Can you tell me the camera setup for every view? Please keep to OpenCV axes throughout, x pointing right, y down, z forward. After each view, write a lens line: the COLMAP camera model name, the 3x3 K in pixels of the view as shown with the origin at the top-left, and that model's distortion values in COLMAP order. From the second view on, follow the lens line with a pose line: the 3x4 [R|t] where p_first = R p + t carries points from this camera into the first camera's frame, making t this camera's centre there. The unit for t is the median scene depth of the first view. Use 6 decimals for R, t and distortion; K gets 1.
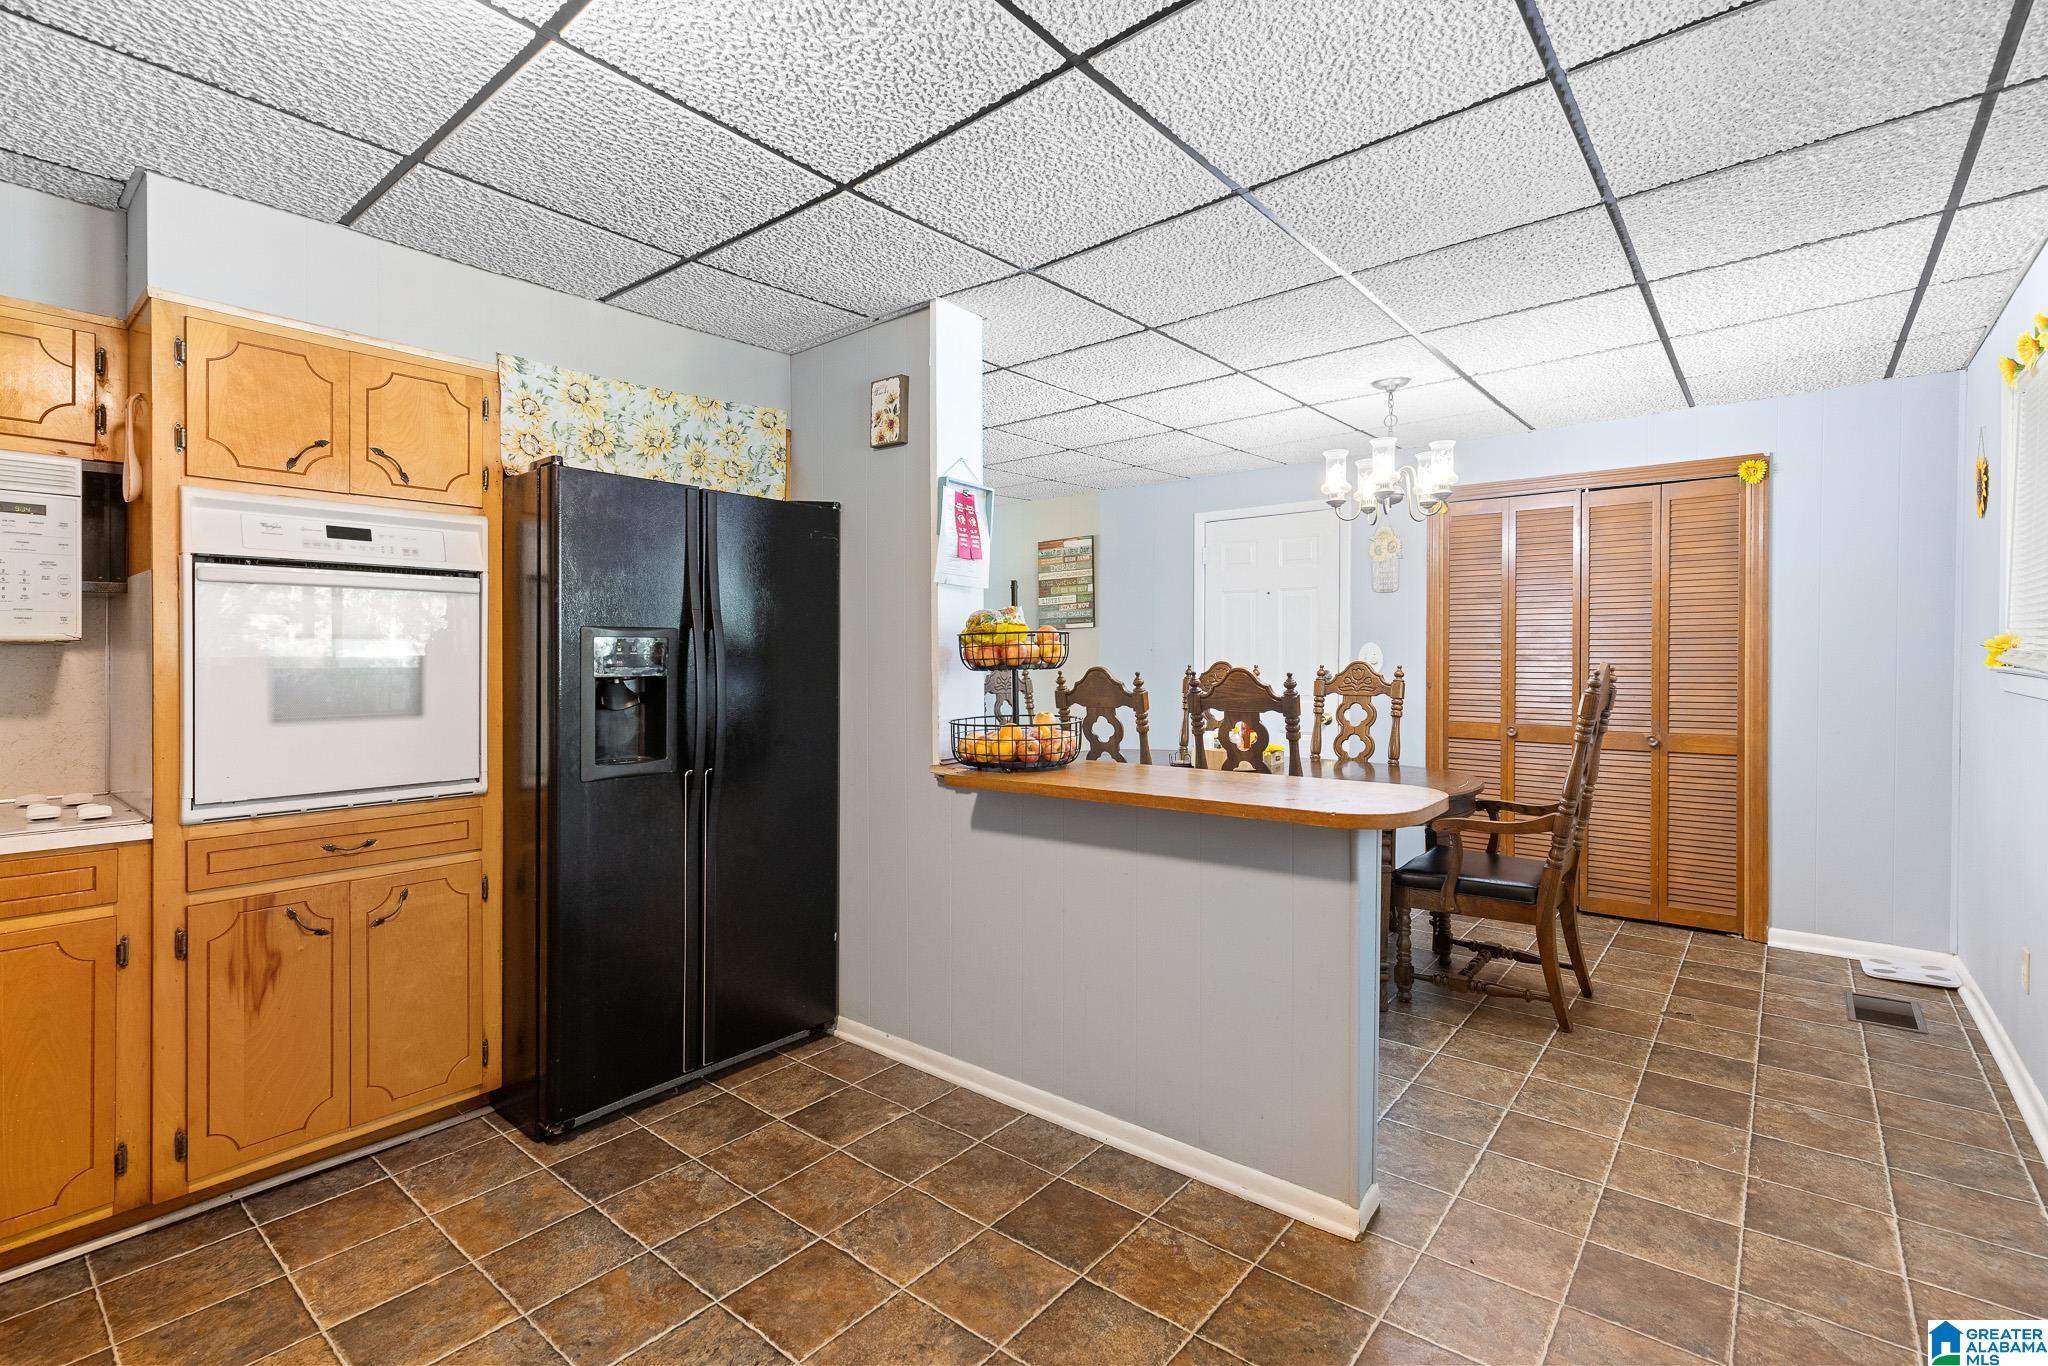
lens RADIAL K [[927.1, 0, 1039.6], [0, 927.1, 659.7], [0, 0, 1]] dist [0.000783, 0.000349]
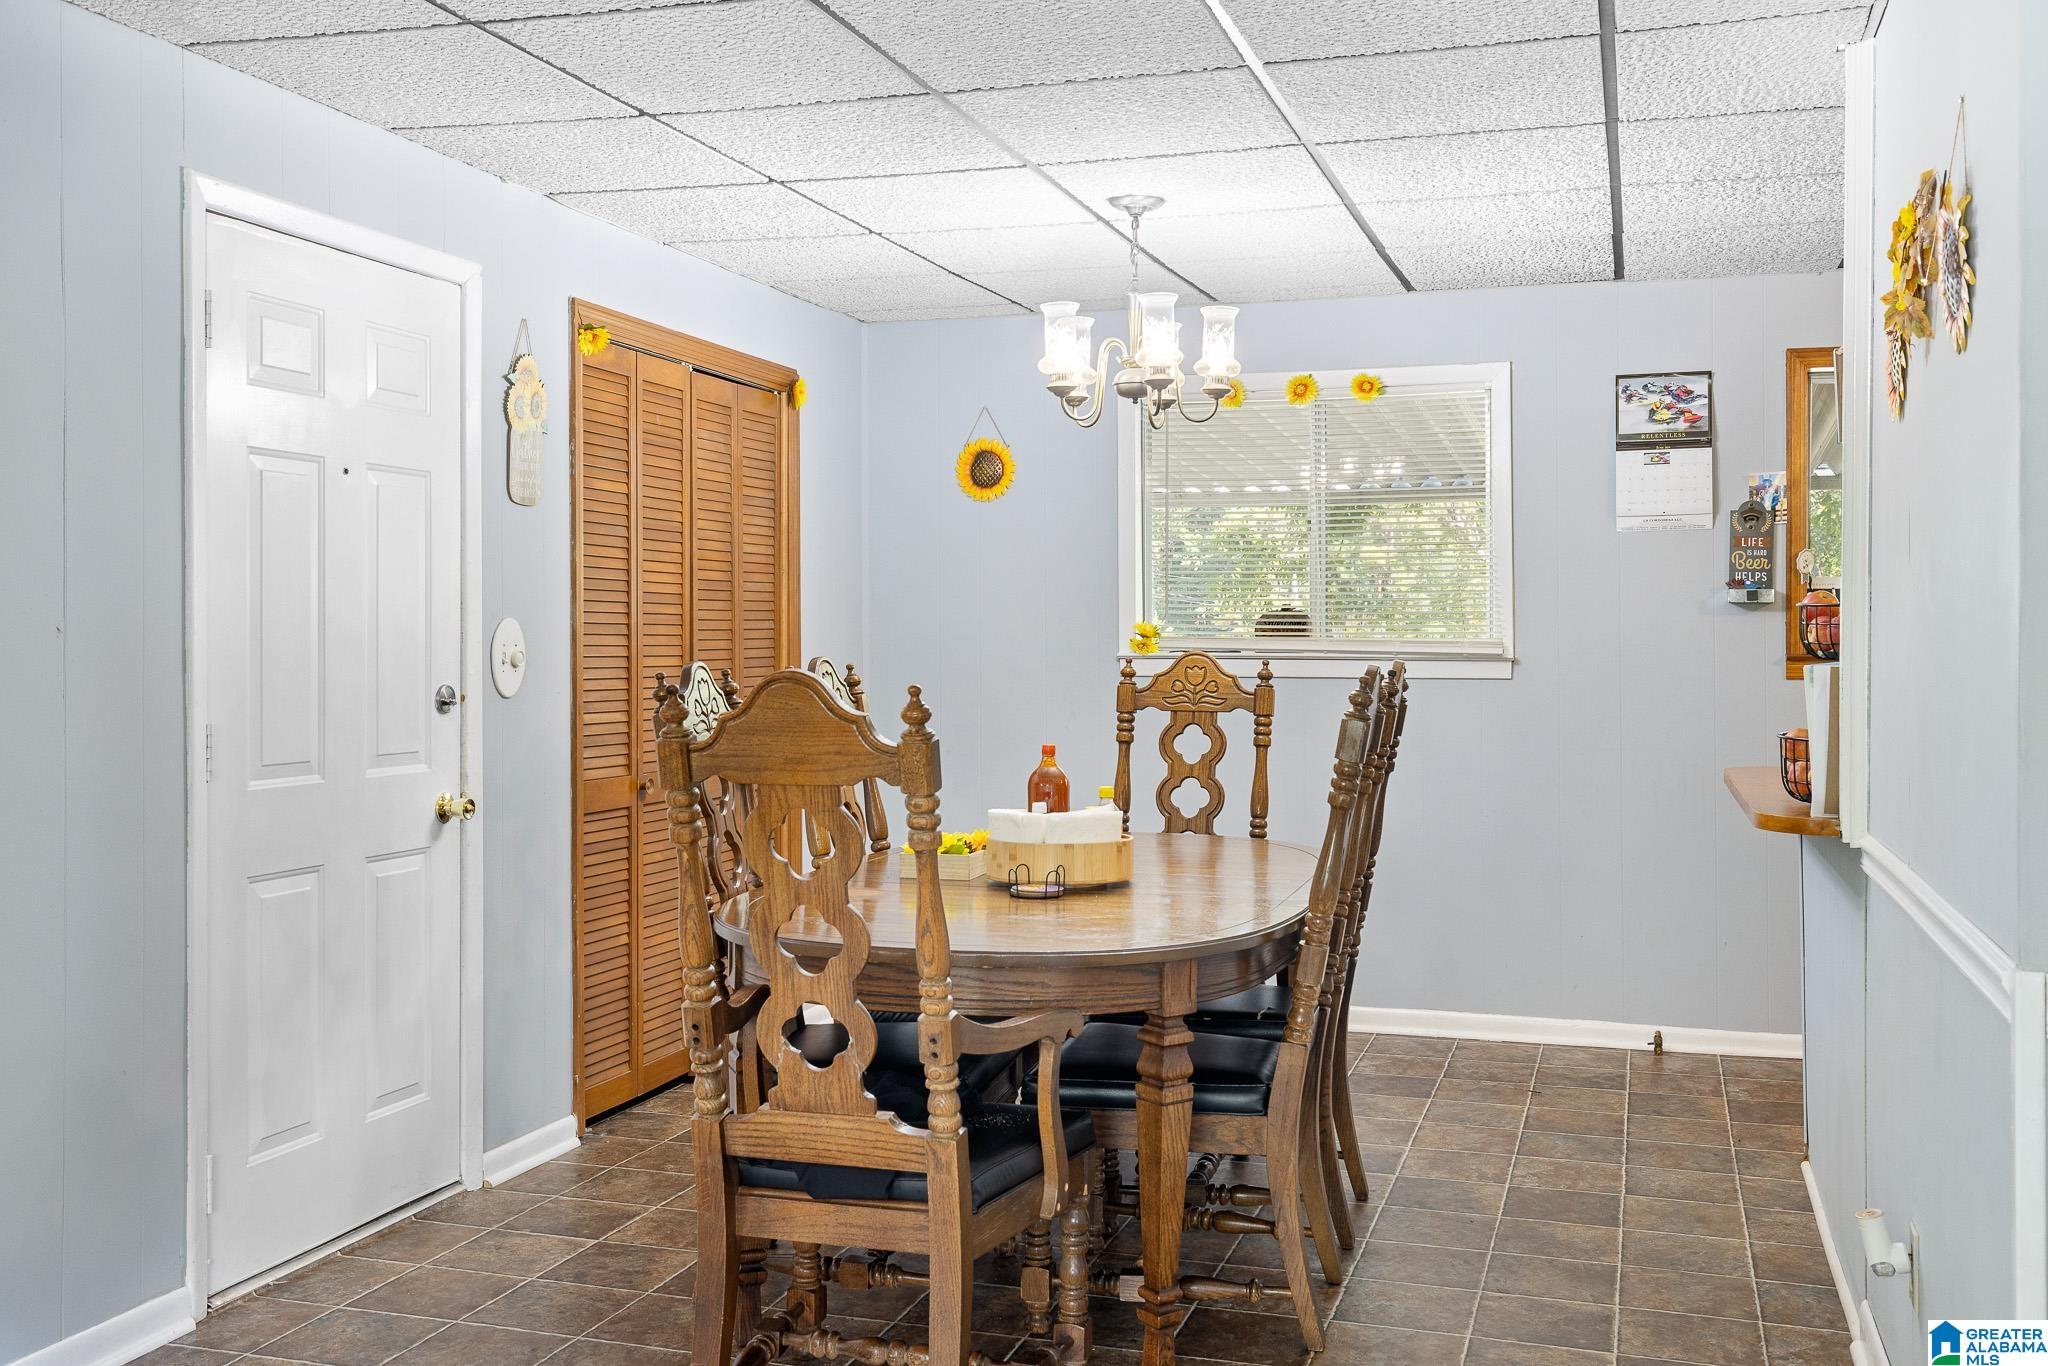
lens RADIAL K [[1983.4, 0, 1033.5], [0, 1983.4, 666.9], [0, 0, 1]] dist [-0.021473, 0.000000]
pose [[-0.370135, -0.009043, 0.928934, -1.134364], [0.009911, 0.999857, 0.013683, -0.013043], [-0.928925, 0.014271, -0.369993, 2.130978]]
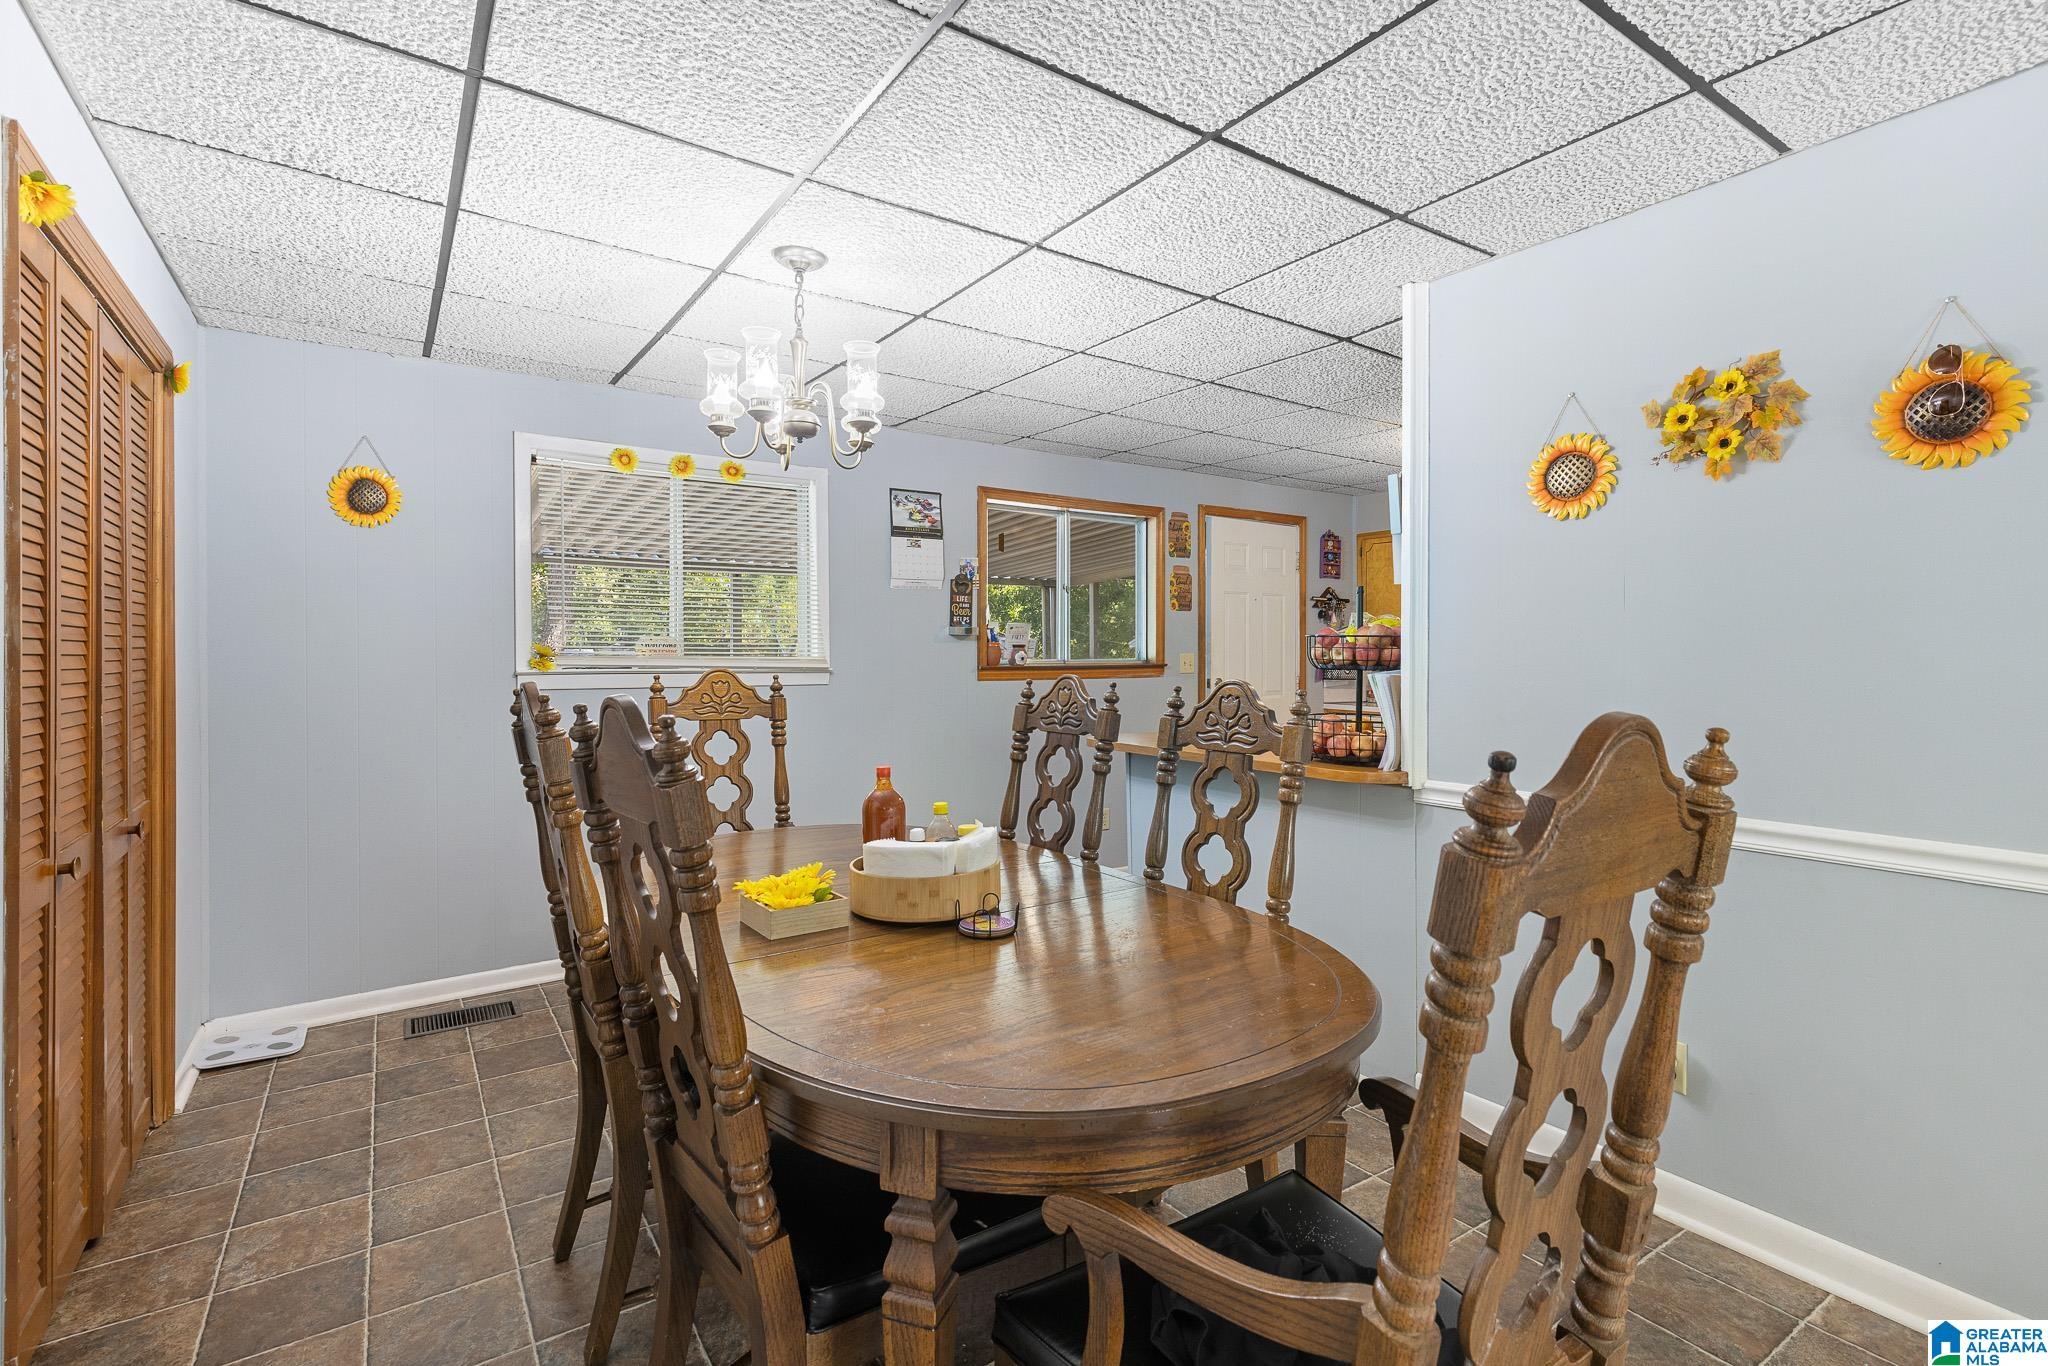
lens RADIAL K [[927.1, 0, 999.3], [0, 927.1, 660.6], [0, 0, 1]] dist [0.000783, 0.000349]
pose [[-0.958571, 0.002589, 0.284842, 0.089830], [0.006756, 0.999884, 0.013646, -0.022275], [-0.284773, 0.015005, -0.958477, 2.204485]]
